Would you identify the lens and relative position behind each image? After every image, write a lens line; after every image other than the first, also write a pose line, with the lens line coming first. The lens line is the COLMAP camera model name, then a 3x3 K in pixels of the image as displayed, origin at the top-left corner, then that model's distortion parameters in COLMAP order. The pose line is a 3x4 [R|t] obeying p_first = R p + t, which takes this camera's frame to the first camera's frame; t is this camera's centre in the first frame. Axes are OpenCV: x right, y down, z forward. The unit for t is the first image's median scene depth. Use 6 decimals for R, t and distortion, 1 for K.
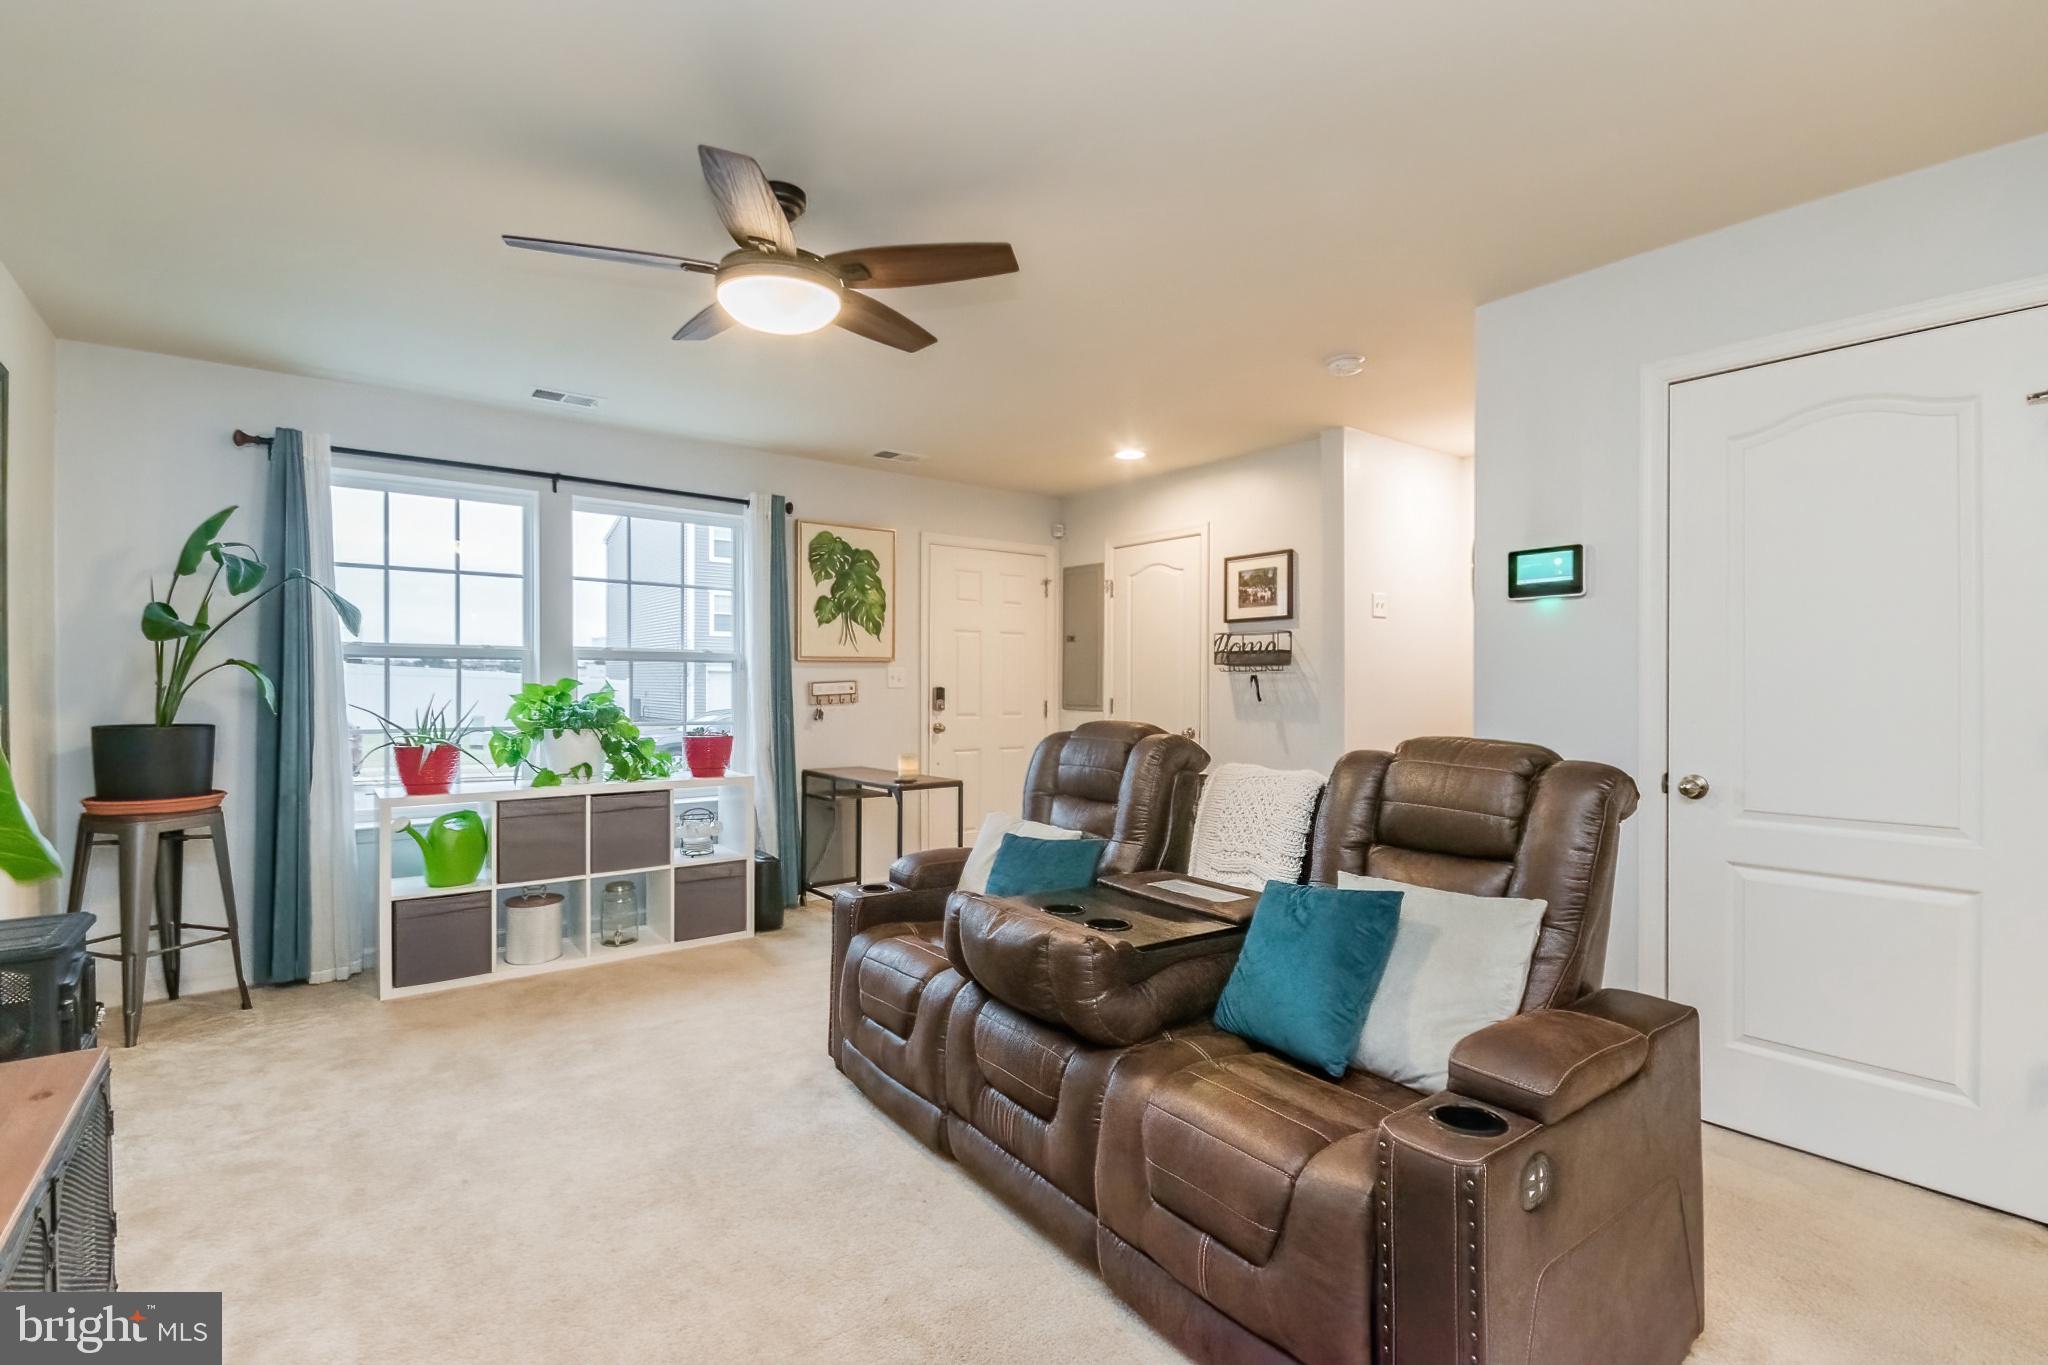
lens RADIAL K [[928.9, 0, 1014.7], [0, 928.9, 679.9], [0, 0, 1]] dist [-0.001067, -0.000214]
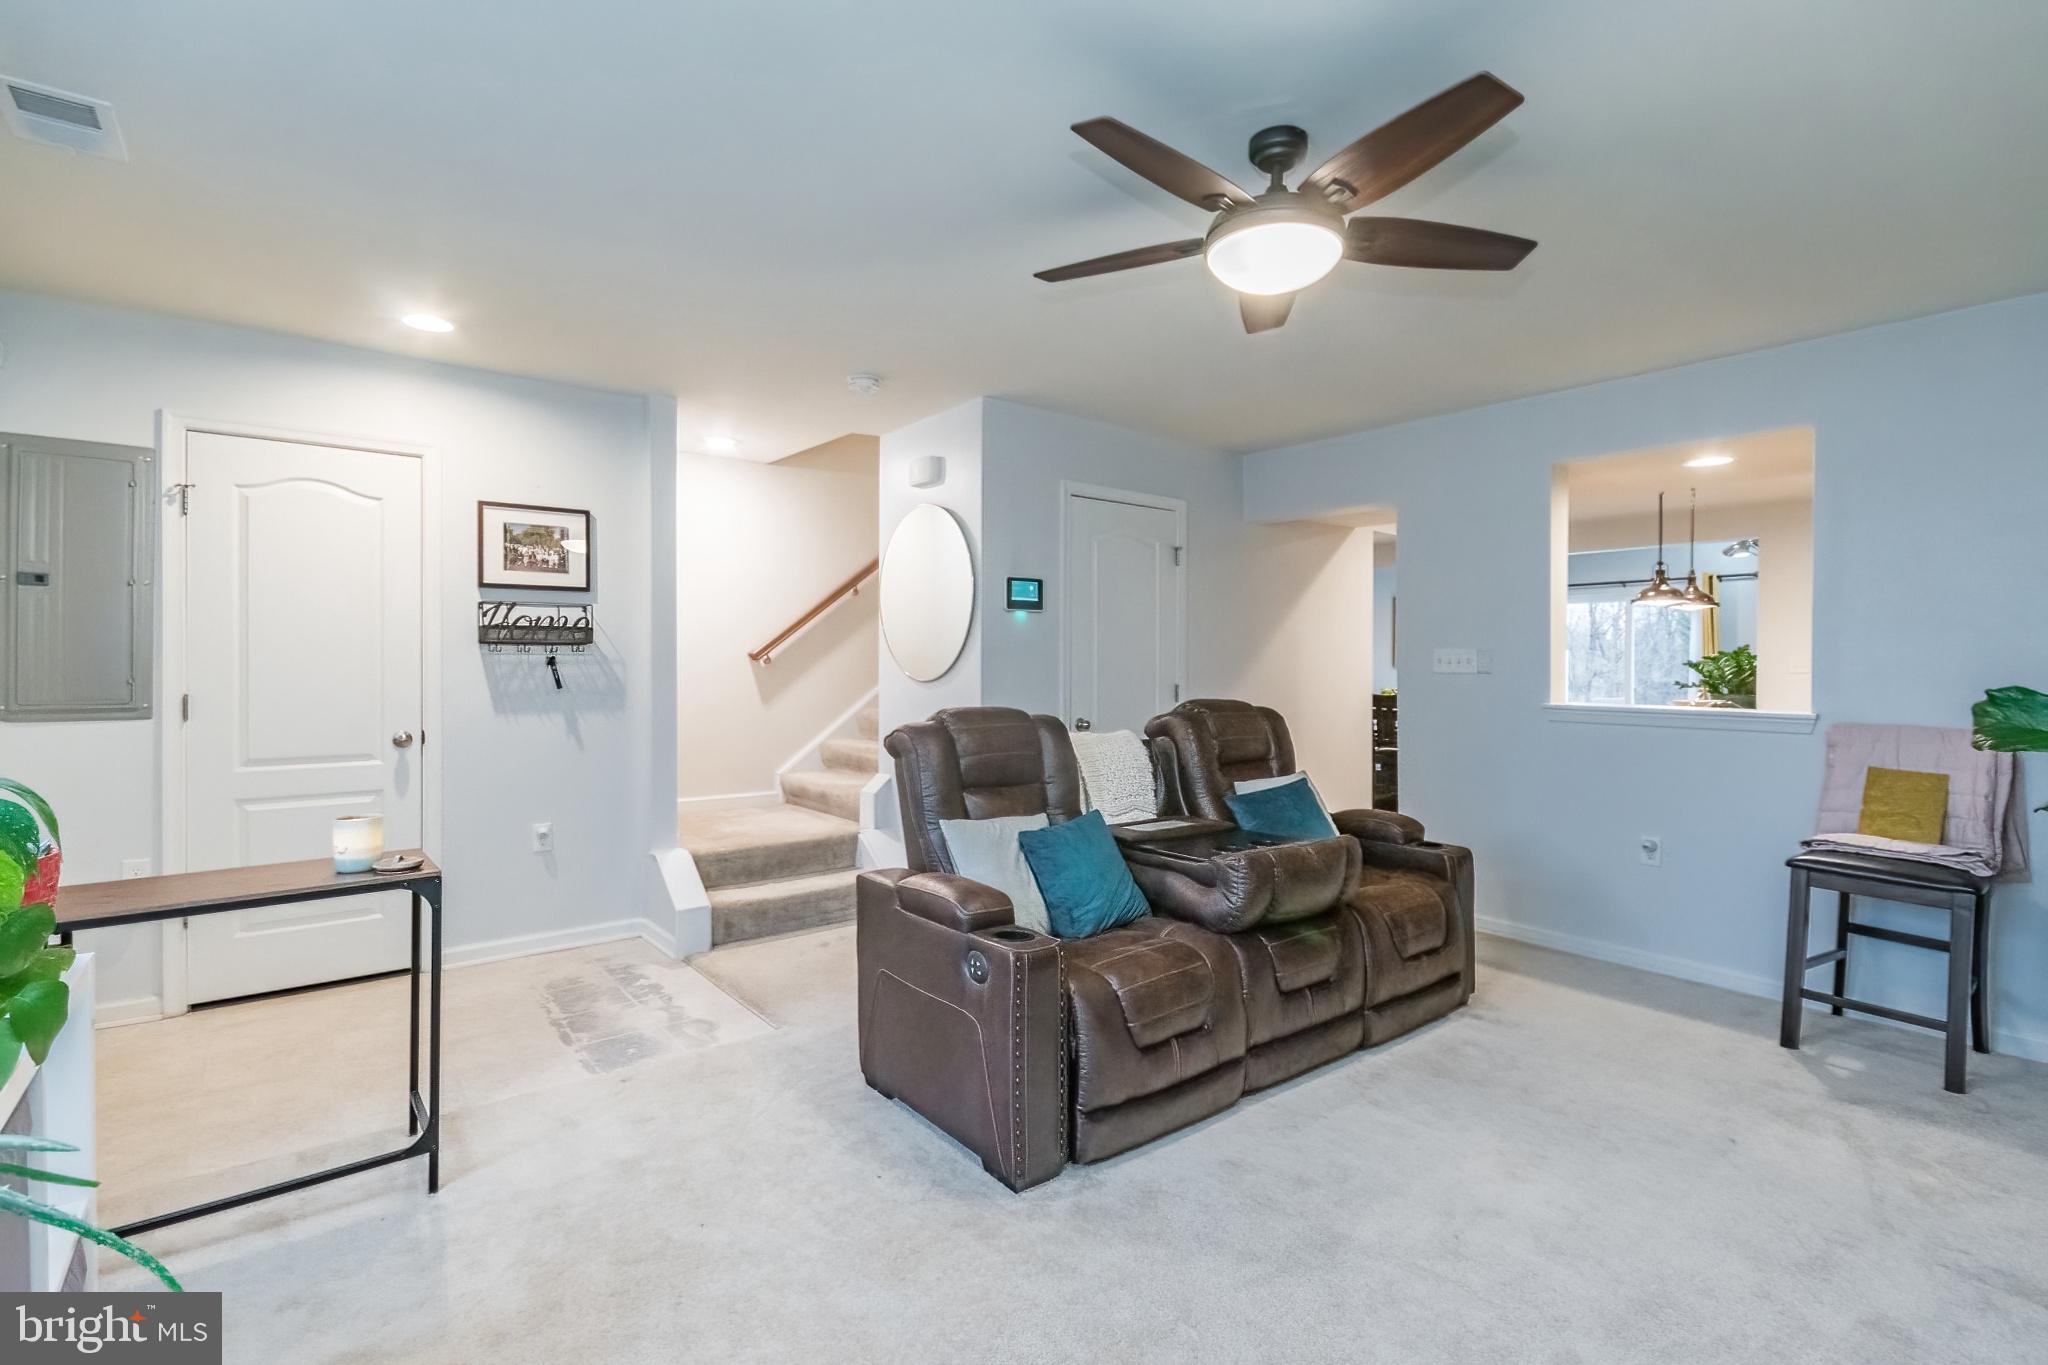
lens RADIAL K [[928.9, 0, 1014.7], [0, 928.9, 679.9], [0, 0, 1]] dist [-0.001067, -0.000214]
pose [[-0.017965, -0.019346, 0.999651, -0.561465], [-0.003855, 0.999807, 0.019279, -0.001914], [-0.999831, -0.003507, -0.018036, 0.603727]]
